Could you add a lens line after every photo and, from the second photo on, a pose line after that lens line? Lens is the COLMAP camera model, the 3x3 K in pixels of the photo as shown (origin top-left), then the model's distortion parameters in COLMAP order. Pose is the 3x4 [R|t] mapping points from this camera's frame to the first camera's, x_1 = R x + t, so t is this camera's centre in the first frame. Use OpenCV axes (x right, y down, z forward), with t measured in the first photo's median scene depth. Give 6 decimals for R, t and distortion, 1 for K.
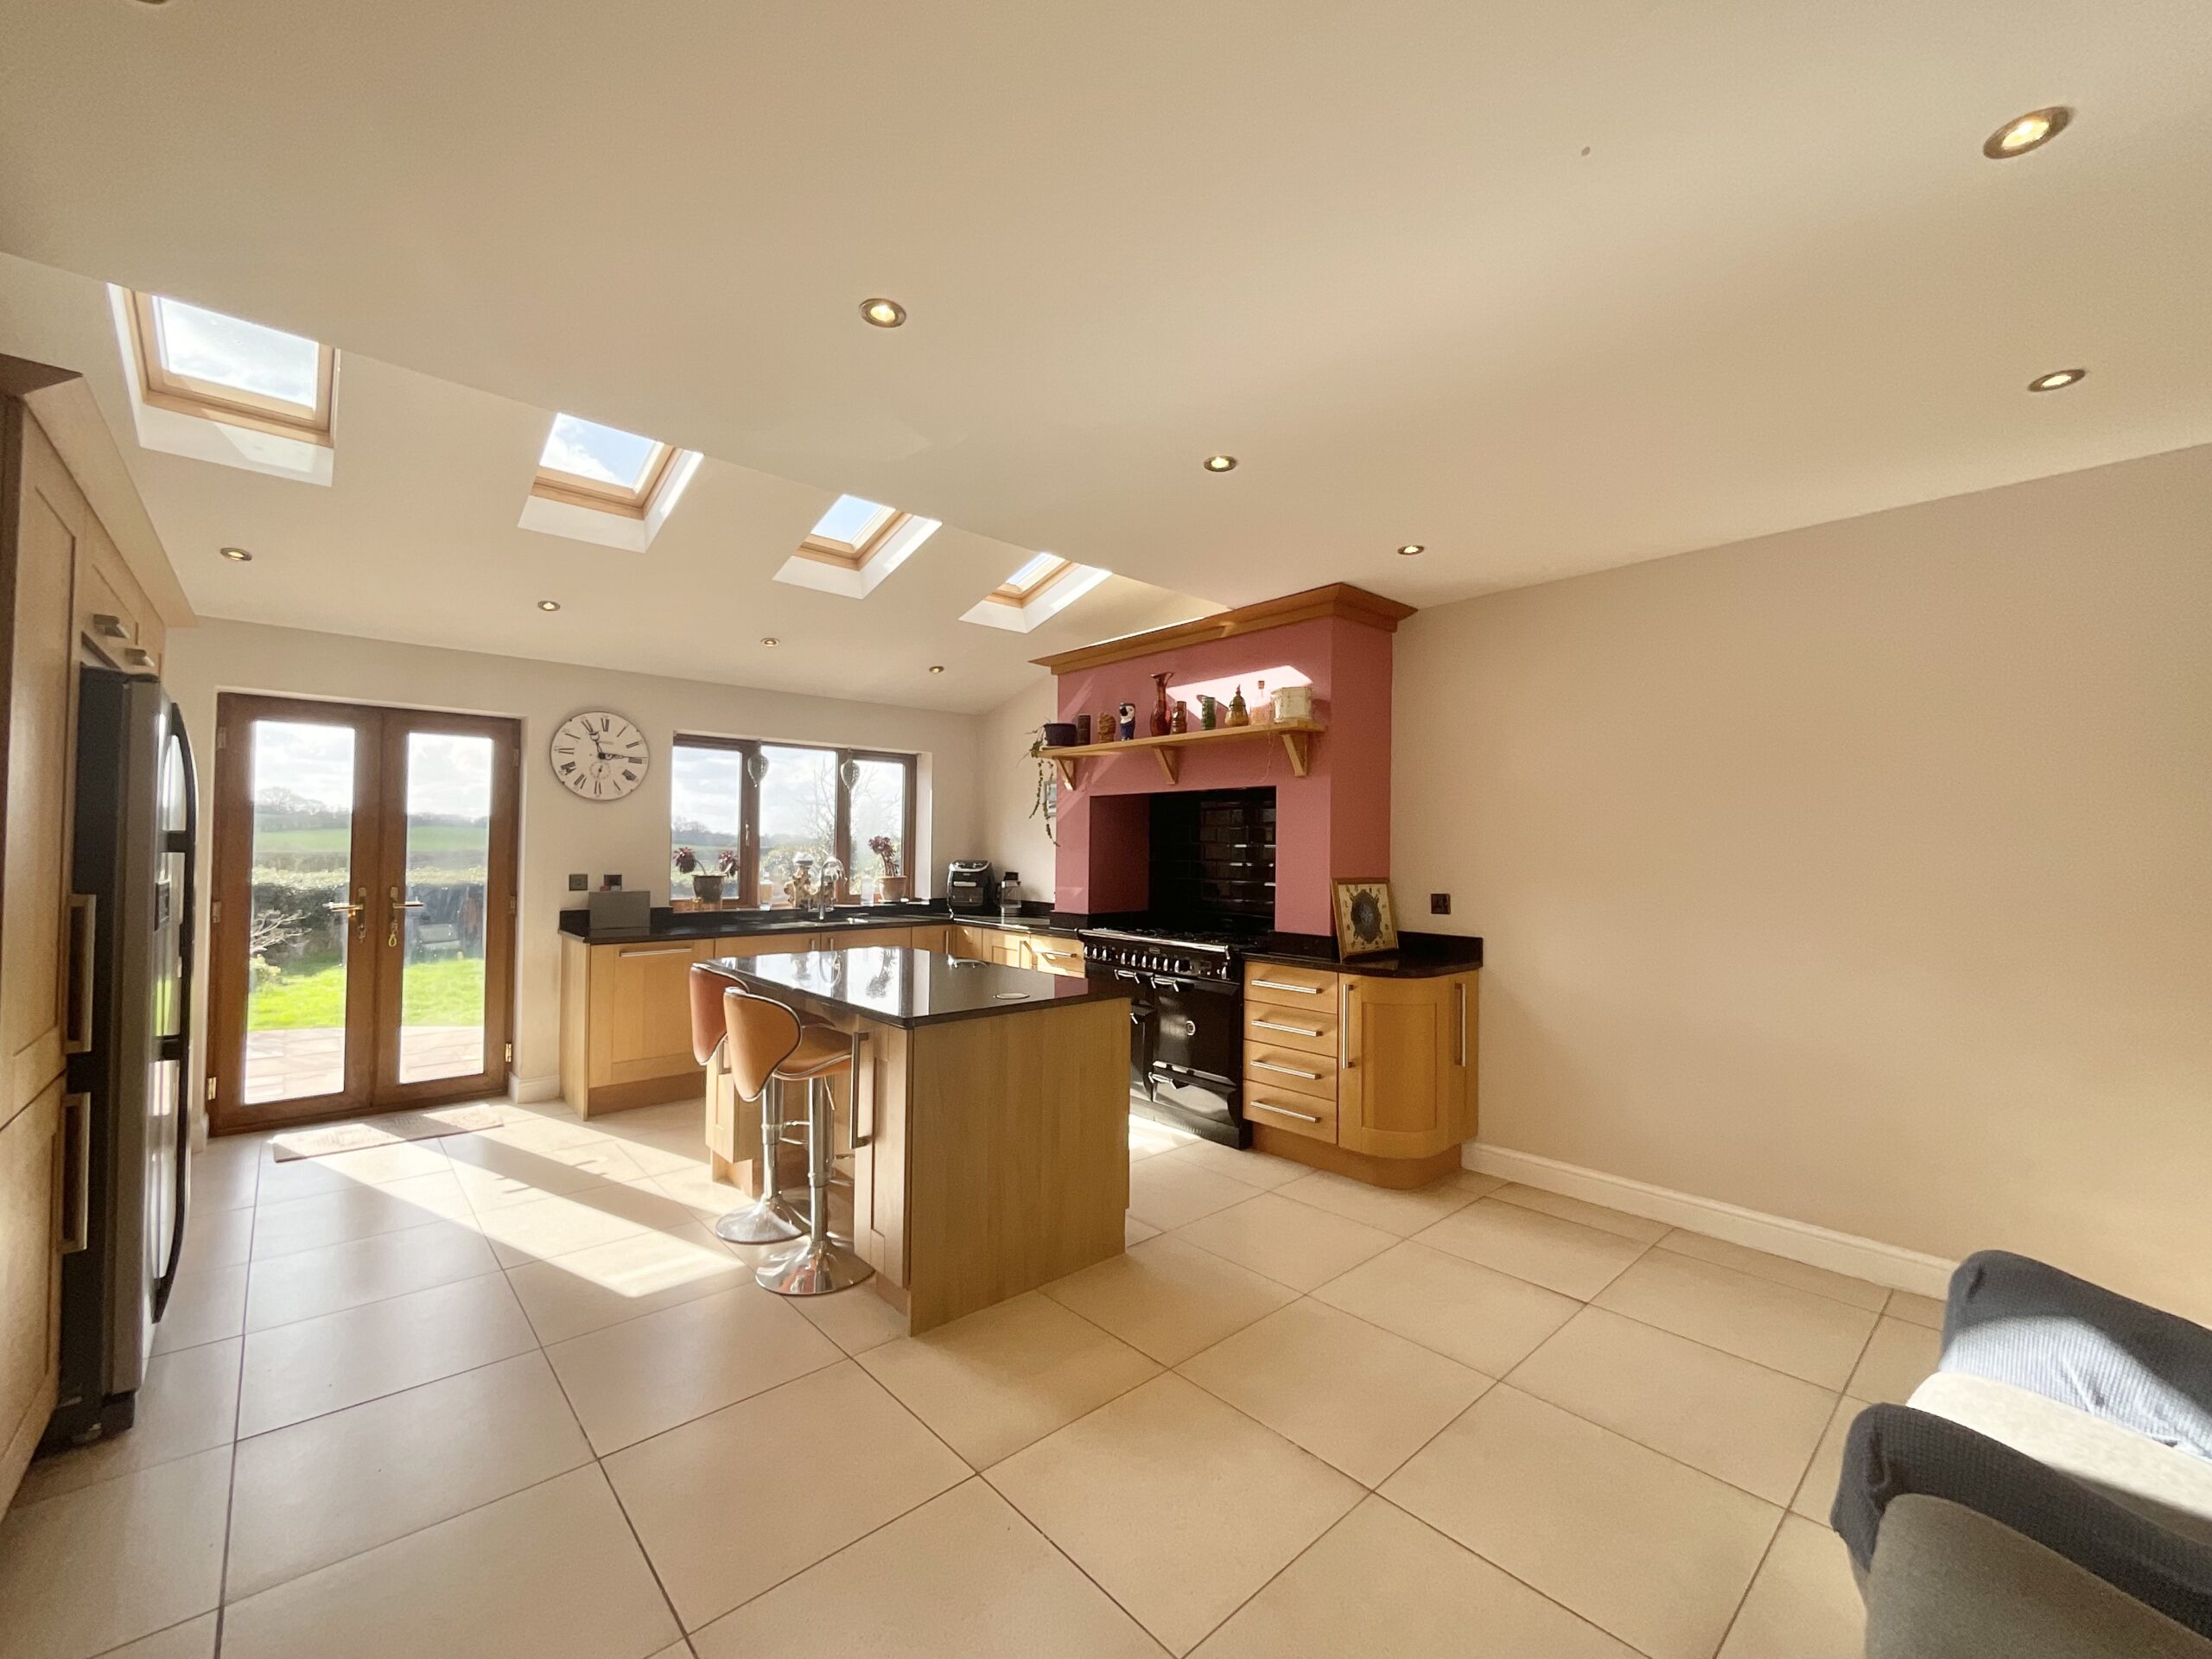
lens RADIAL K [[901.4, 0, 1110.0], [0, 901.4, 830.1], [0, 0, 1]] dist [-0.002310, -0.000109]
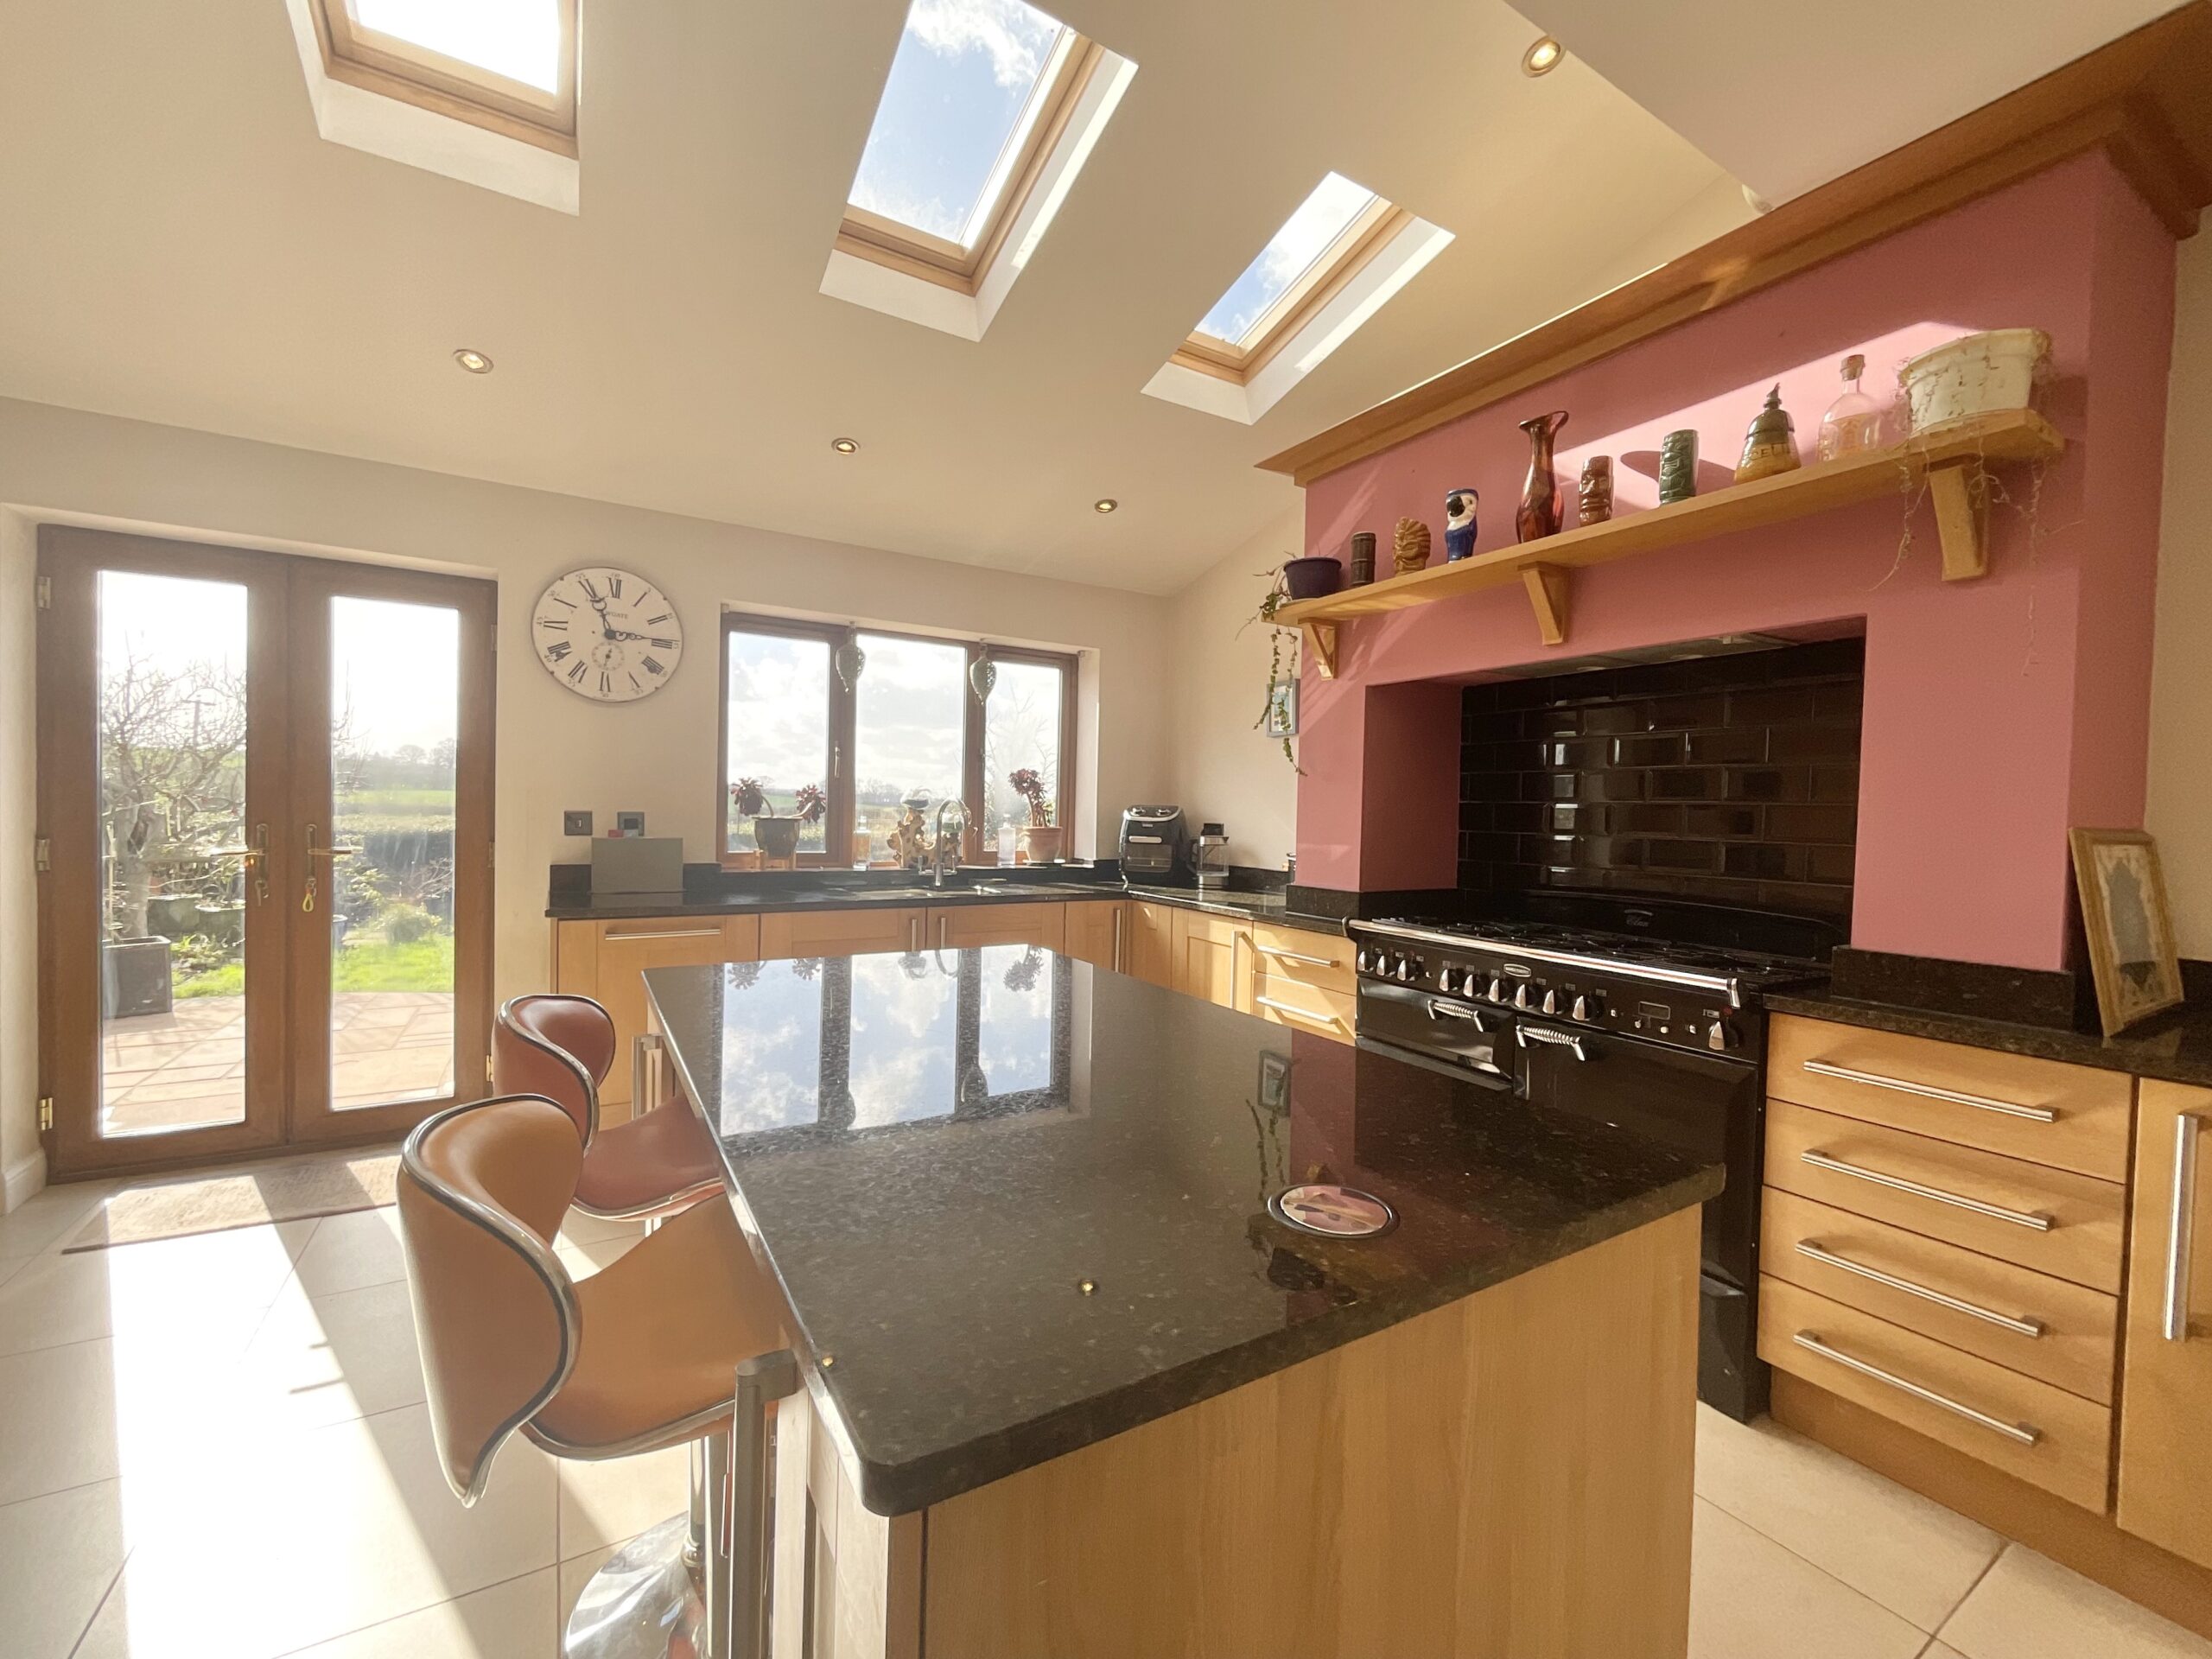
lens RADIAL K [[901.4, 0, 1110.0], [0, 901.4, 830.1], [0, 0, 1]] dist [-0.002310, -0.000109]
pose [[0.981205, 0.015891, -0.192314, -0.069311], [-0.008518, 0.999199, 0.039105, 0.032436], [0.192781, -0.036732, 0.980554, 0.404130]]
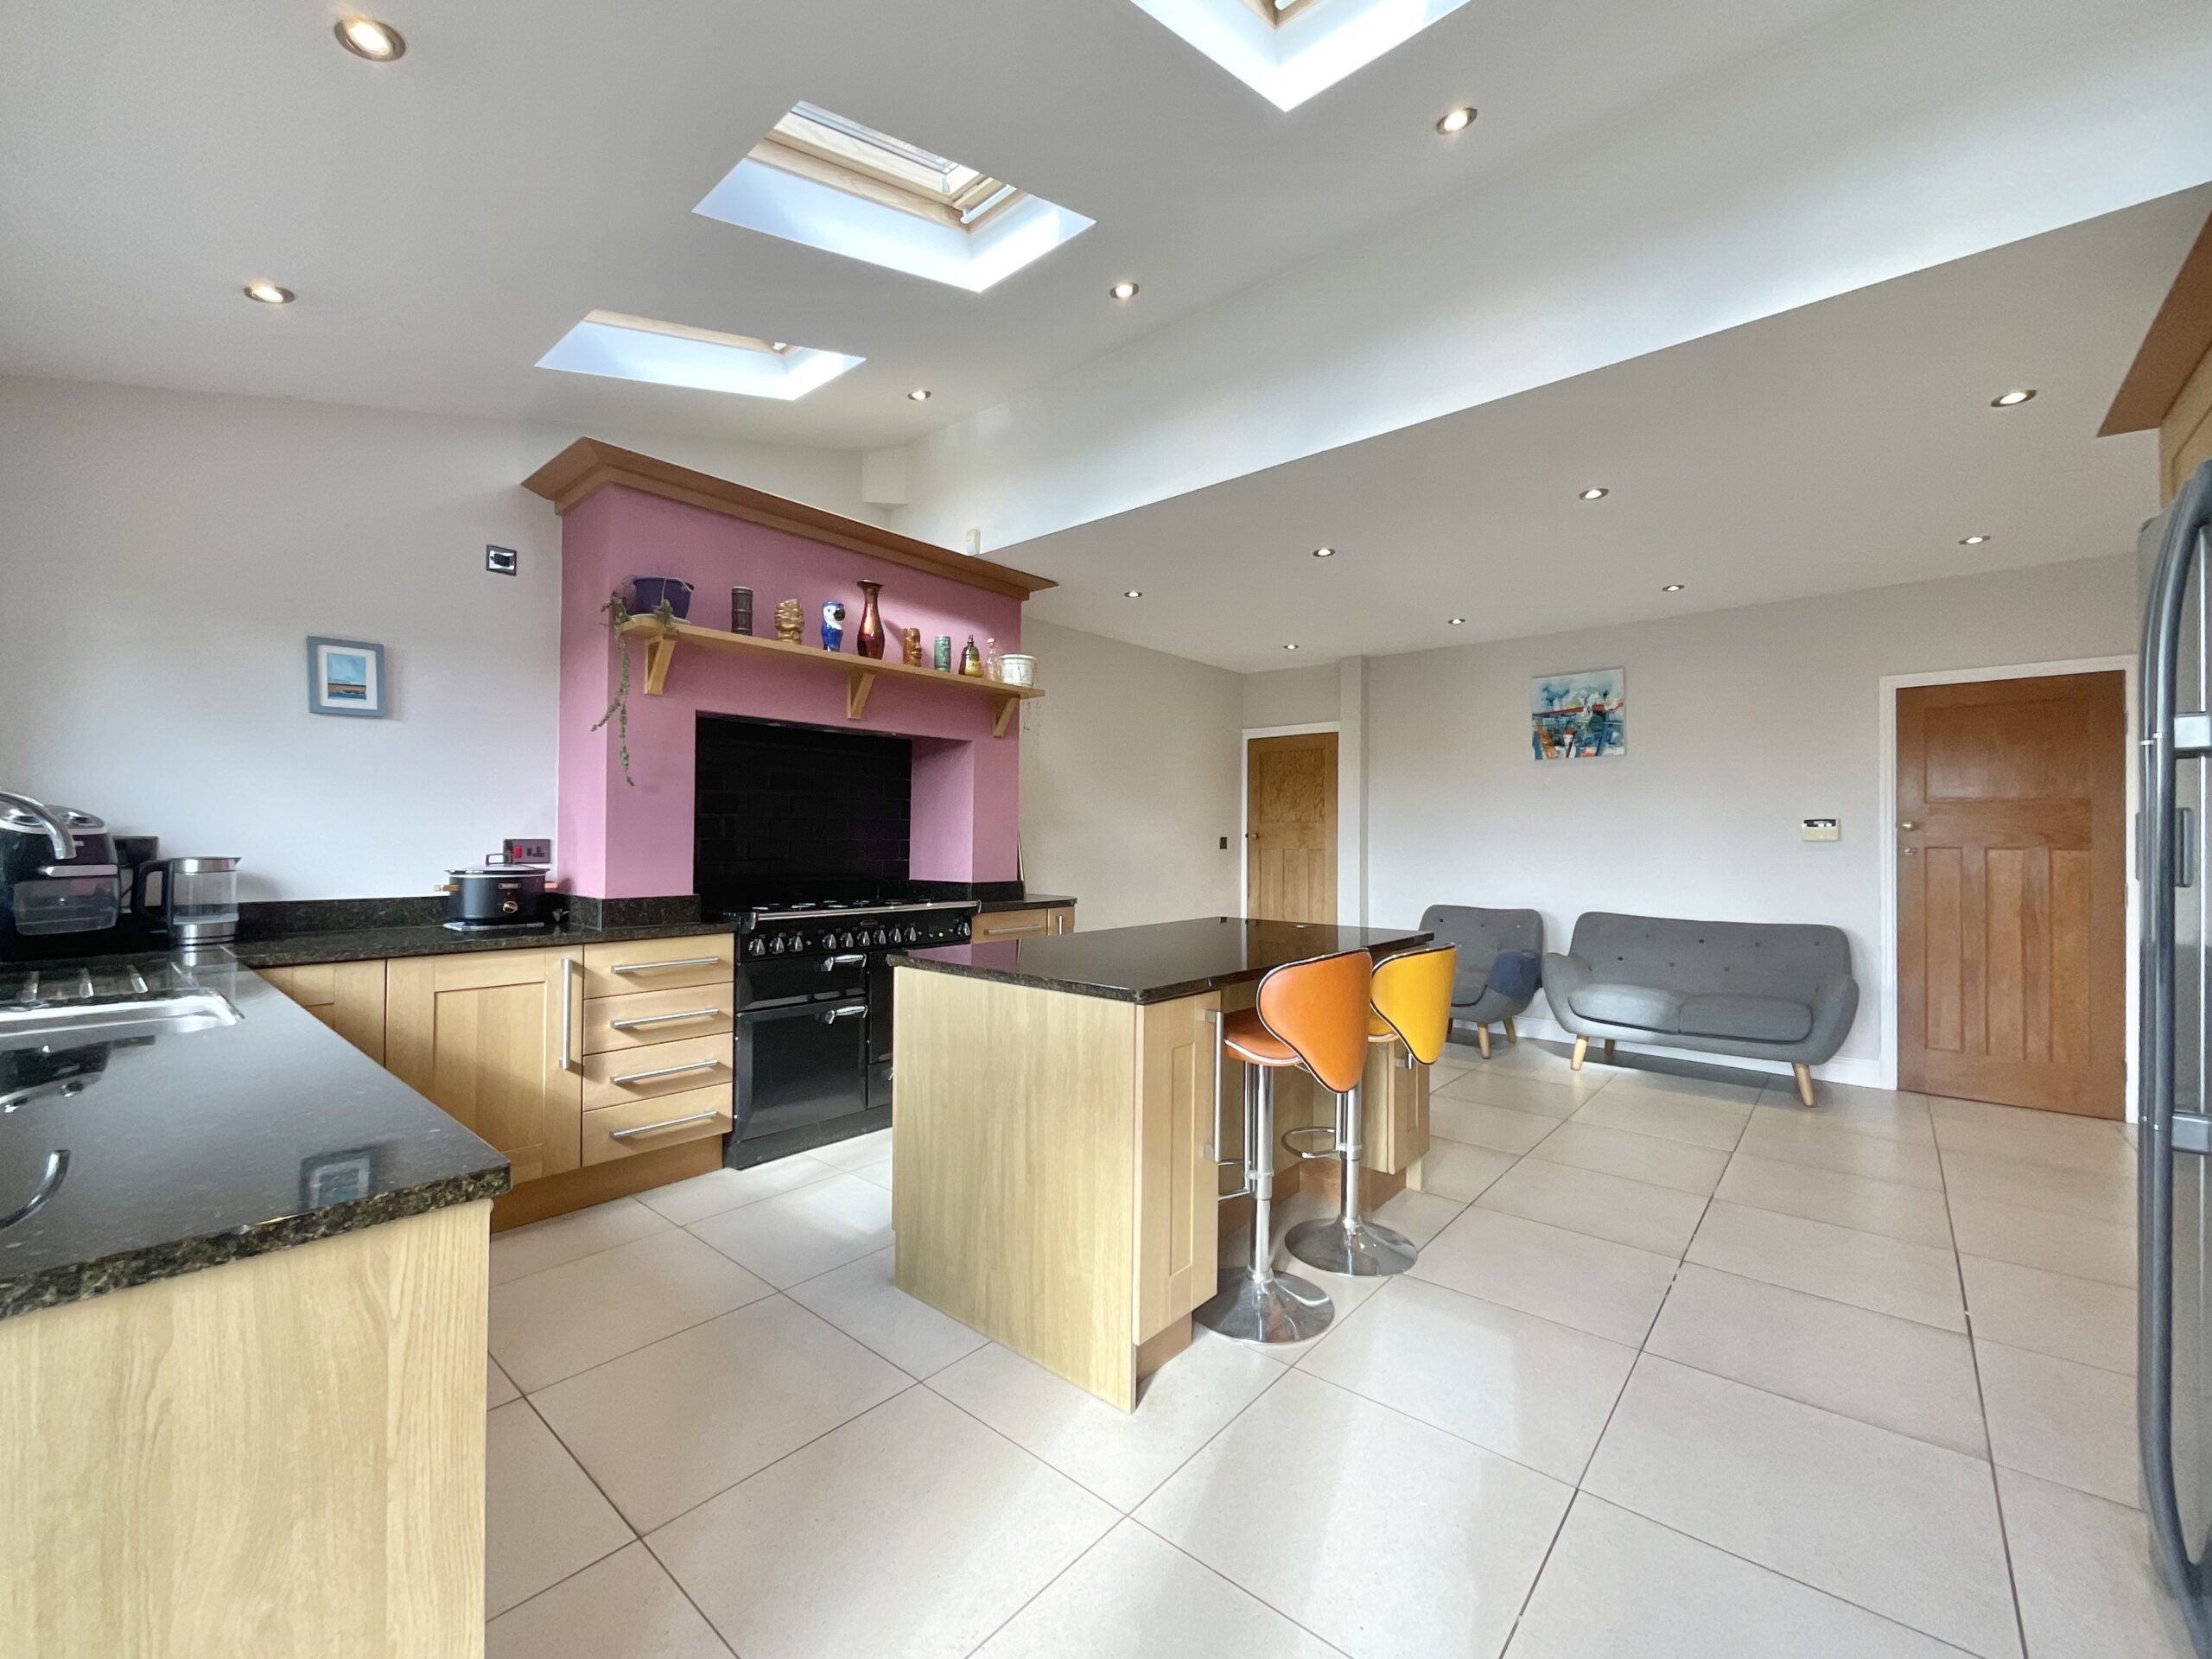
lens RADIAL K [[901.4, 0, 1110.0], [0, 901.4, 830.1], [0, 0, 1]] dist [-0.002310, -0.000109]
pose [[-0.122579, -0.002991, 0.992454, -0.683159], [-0.029534, 0.999564, -0.000636, 0.037905], [-0.992019, -0.029389, -0.122614, 0.774787]]
